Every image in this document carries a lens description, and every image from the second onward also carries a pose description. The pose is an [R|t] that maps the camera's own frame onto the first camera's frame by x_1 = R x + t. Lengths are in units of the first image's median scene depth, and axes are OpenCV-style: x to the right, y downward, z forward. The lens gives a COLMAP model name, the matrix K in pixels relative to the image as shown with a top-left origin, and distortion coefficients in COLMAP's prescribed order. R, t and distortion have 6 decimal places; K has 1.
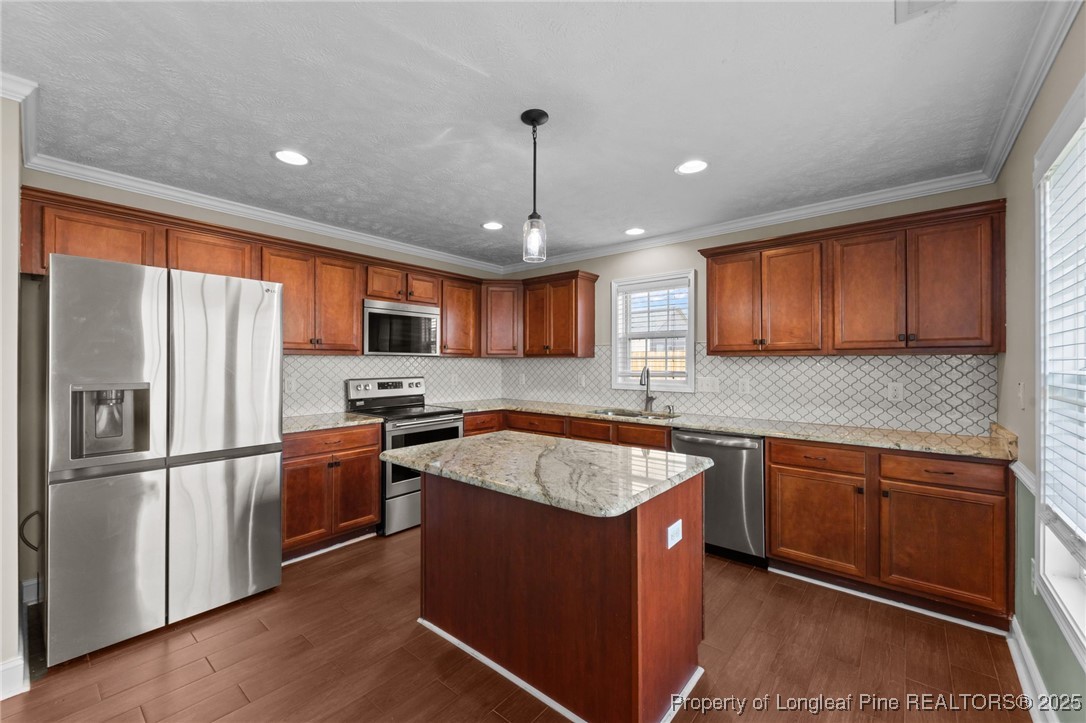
lens RADIAL K [[439.8, 0, 532.7], [0, 439.8, 360.8], [0, 0, 1]] dist [0.007068, -0.001781]
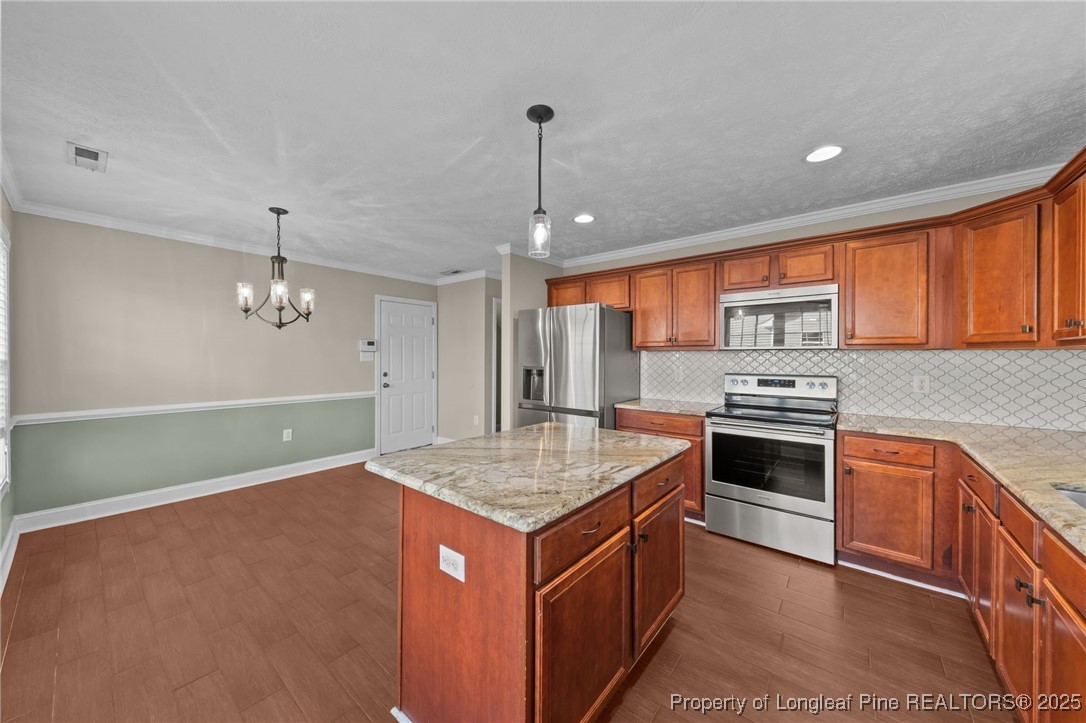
lens RADIAL K [[396.5, 0, 545.8], [0, 396.5, 357.9], [0, 0, 1]] dist [-0.002011, -0.001123]
pose [[-0.011720, -0.001563, -0.999930, 0.677531], [-0.000868, 0.999998, -0.001553, 0.009336], [0.999931, 0.000849, -0.011722, 0.764444]]
